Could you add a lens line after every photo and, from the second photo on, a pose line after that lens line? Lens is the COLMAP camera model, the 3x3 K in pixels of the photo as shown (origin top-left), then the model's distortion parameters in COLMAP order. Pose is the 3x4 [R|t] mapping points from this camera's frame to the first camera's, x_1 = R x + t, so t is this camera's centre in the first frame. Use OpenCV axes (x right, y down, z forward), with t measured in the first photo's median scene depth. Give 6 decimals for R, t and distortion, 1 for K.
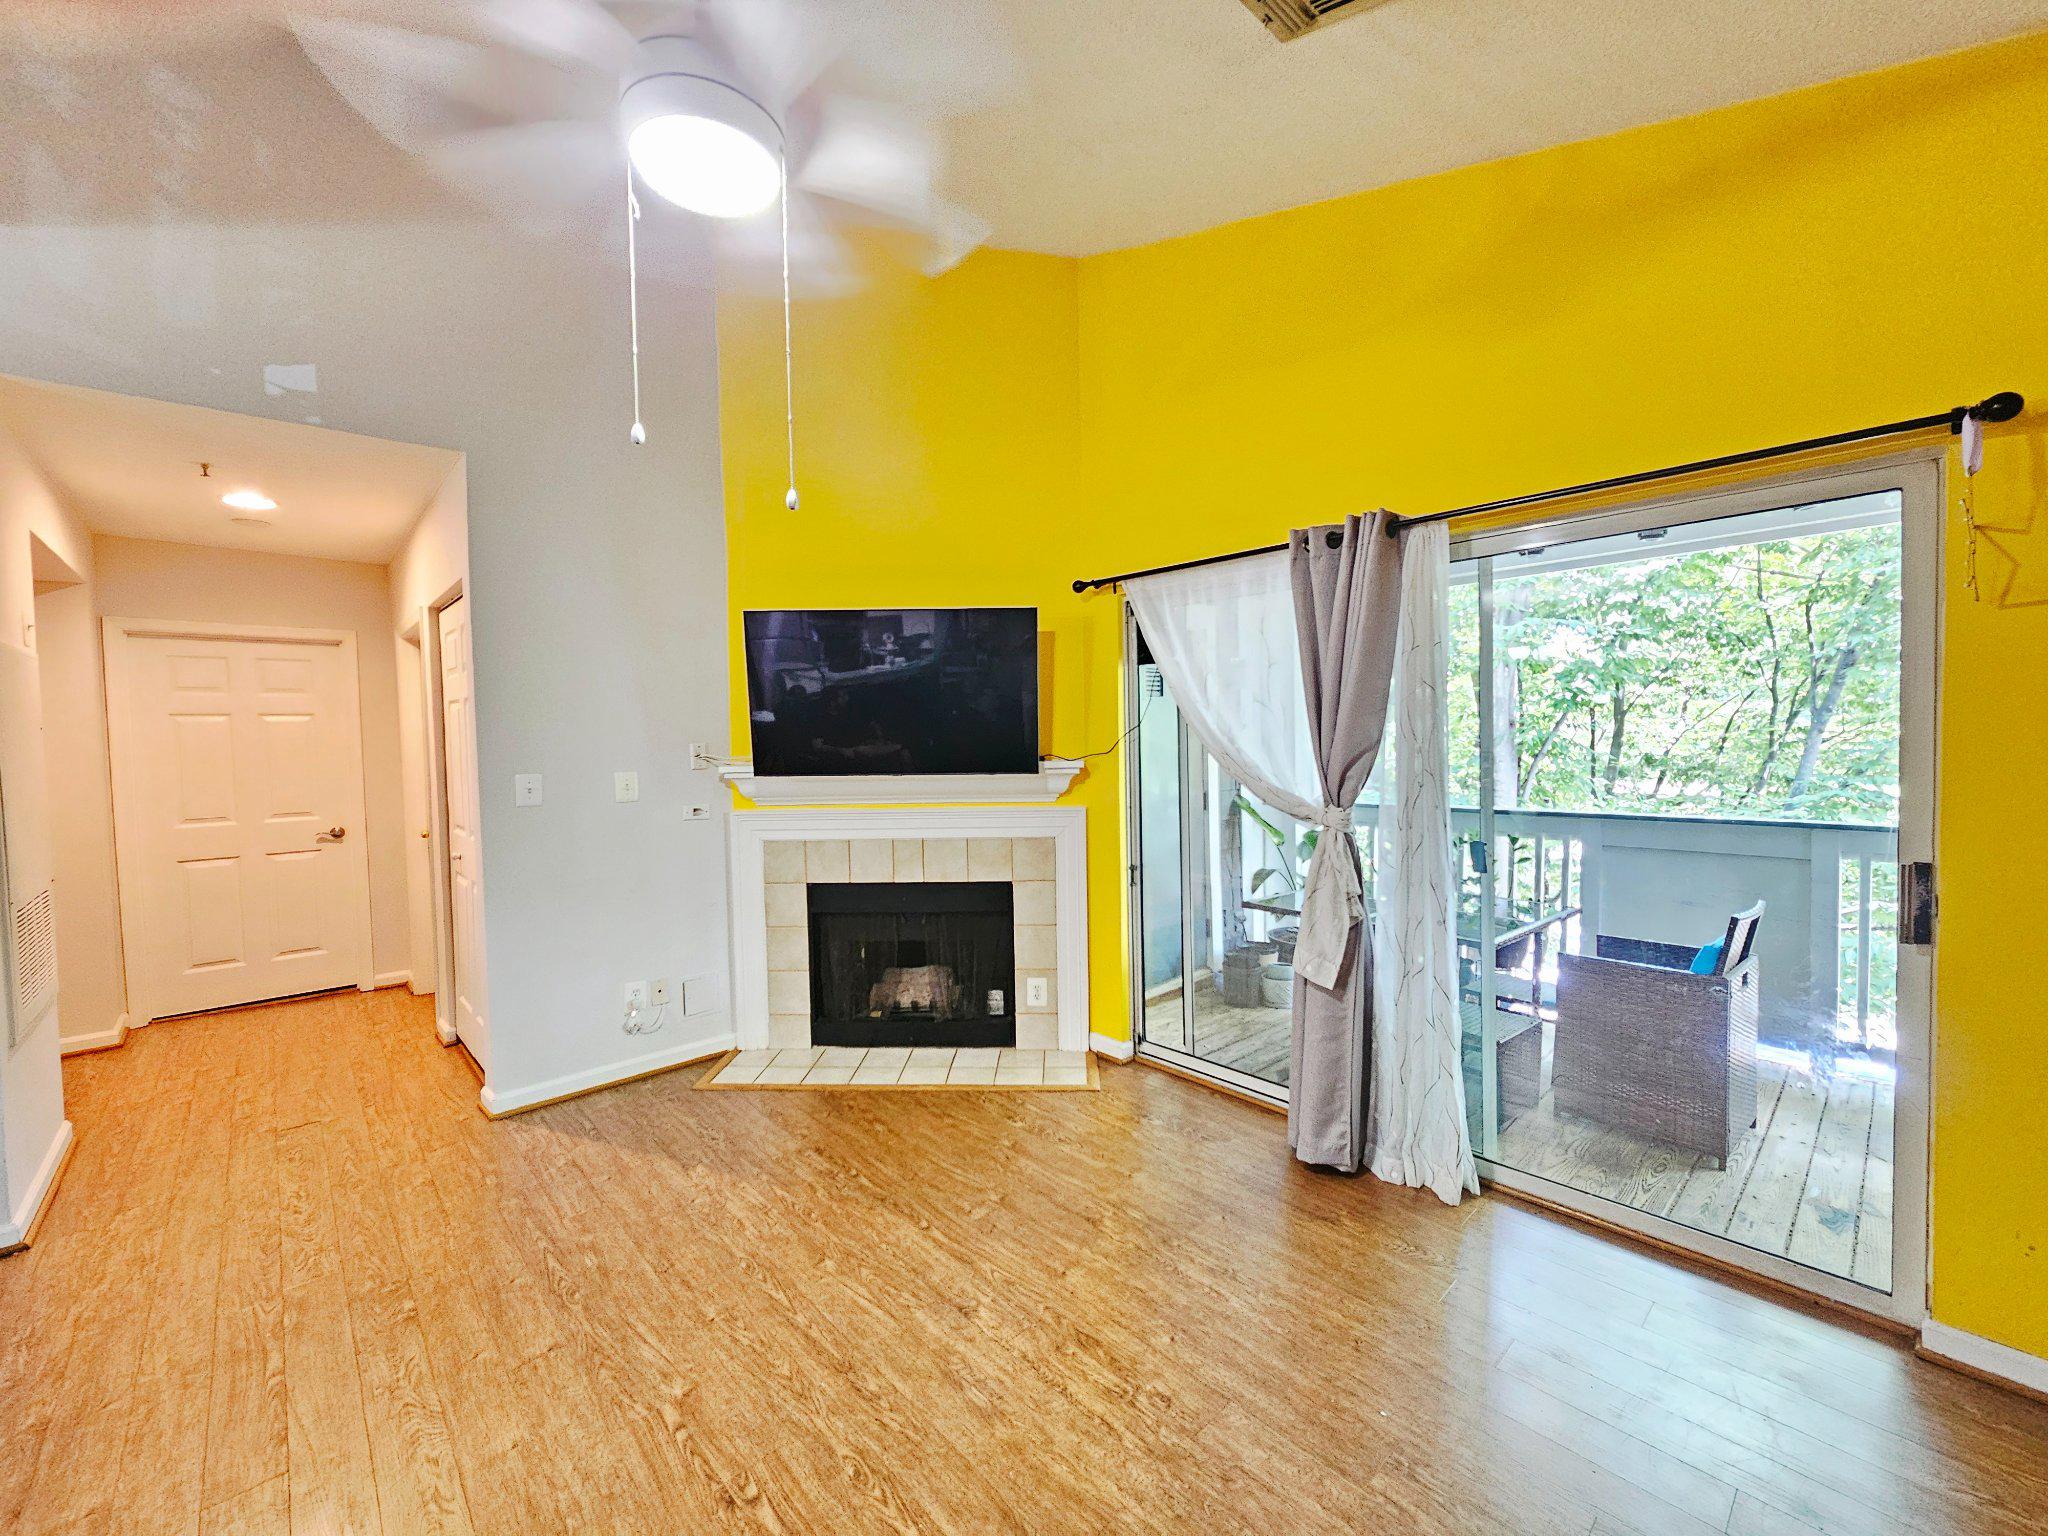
lens RADIAL K [[828.3, 0, 1029.7], [0, 828.3, 766.9], [0, 0, 1]] dist [0.001008, 0.000005]
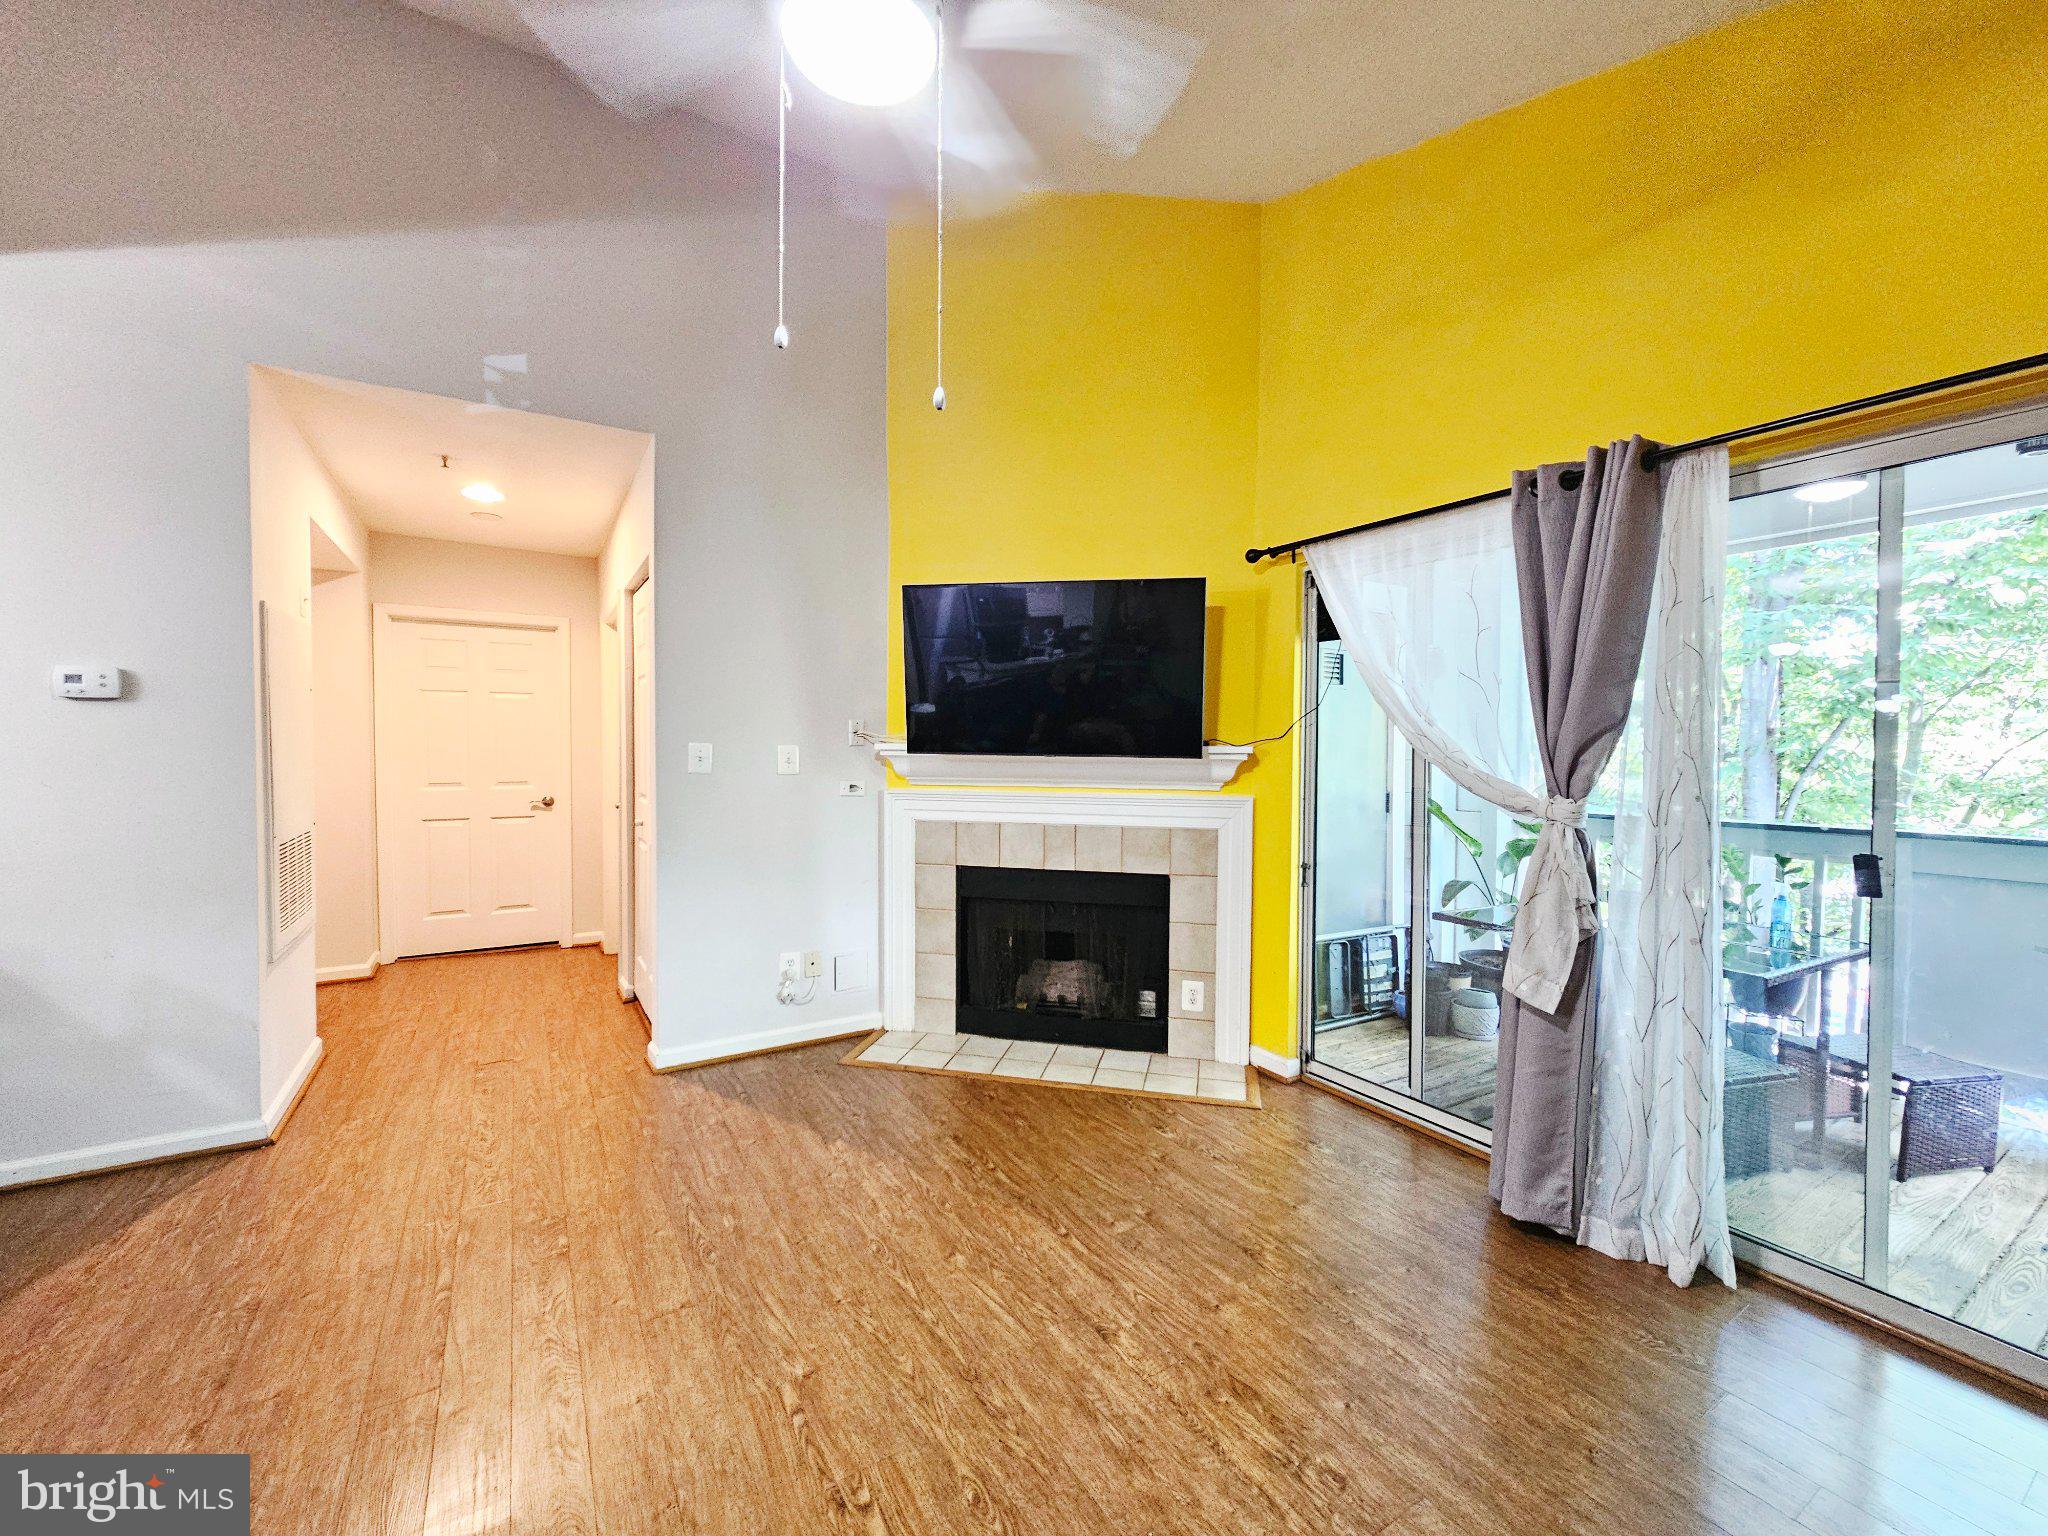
lens RADIAL K [[825.3, 0, 1030.4], [0, 825.3, 769.4], [0, 0, 1]] dist [-0.000417, -0.000118]
pose [[0.981730, 0.029763, -0.187936, -0.004156], [-0.031774, 0.999465, -0.007696, 0.037978], [0.187607, 0.013527, 0.982151, 0.067862]]
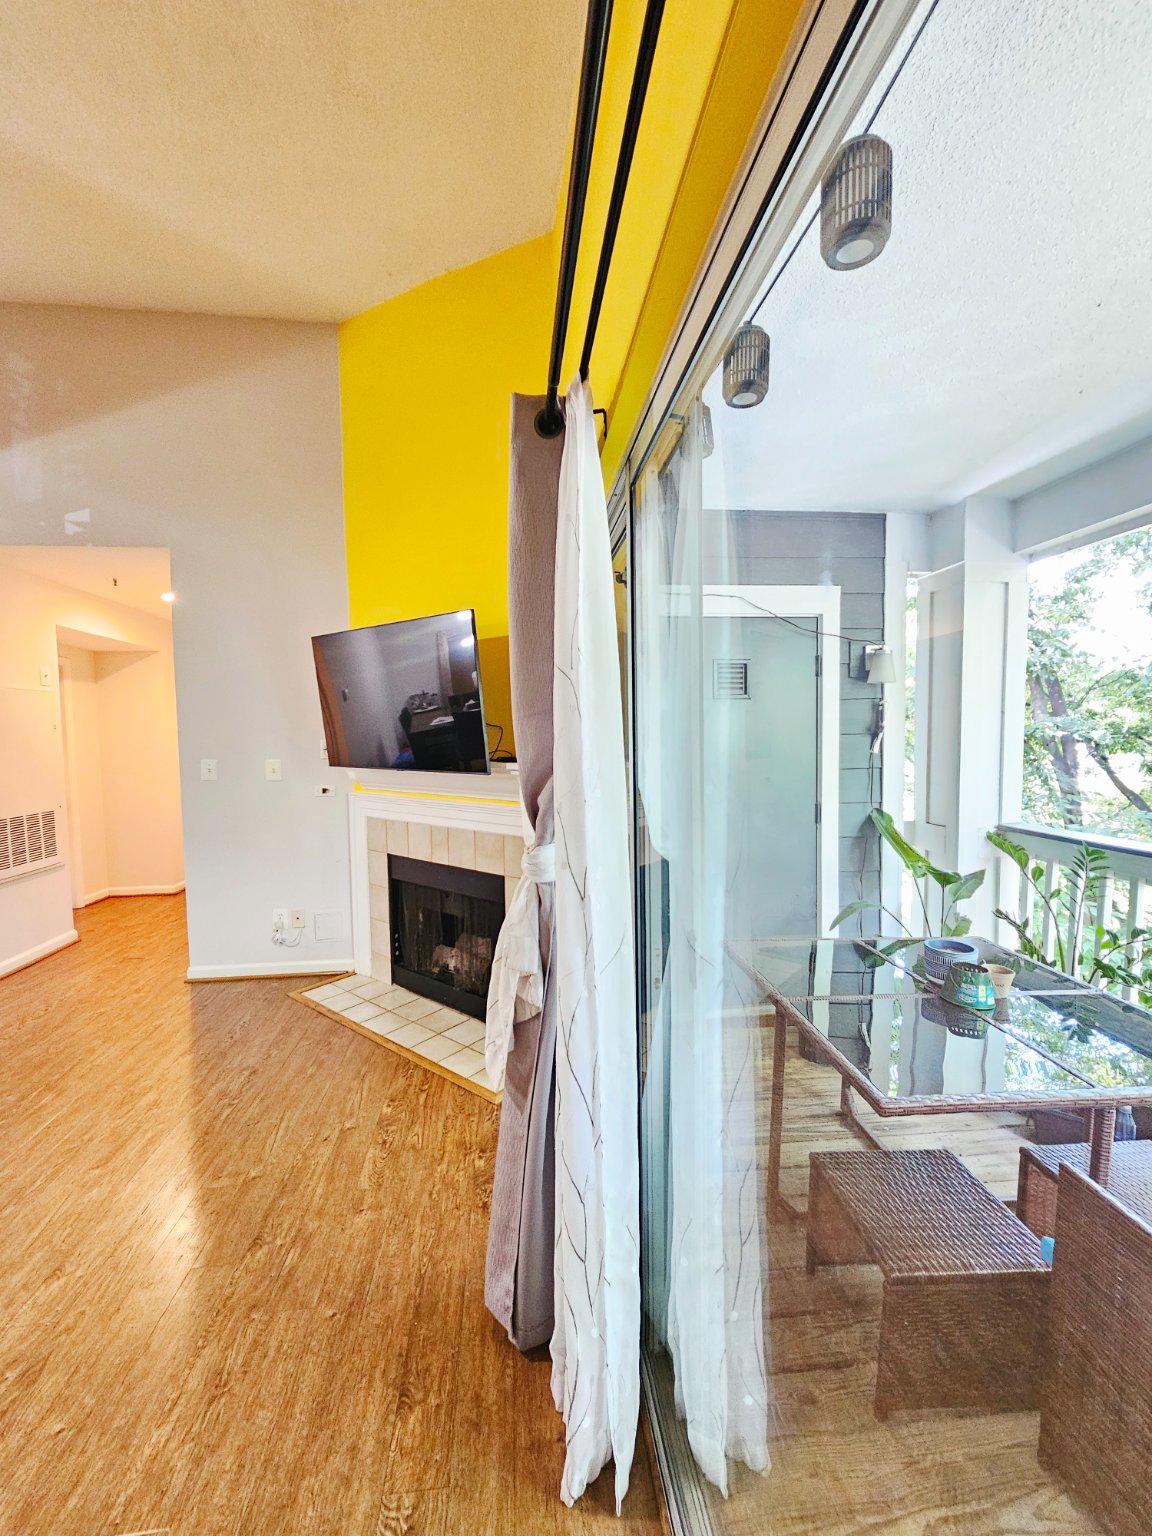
lens RADIAL K [[619.0, 0, 585.0], [0, 619.0, 775.1], [0, 0, 1]] dist [-0.000417, -0.000118]
pose [[0.808281, 0.047408, -0.586885, 0.622662], [-0.030104, 0.998777, 0.039220, -0.027877], [0.588027, -0.014033, 0.808720, 0.518639]]
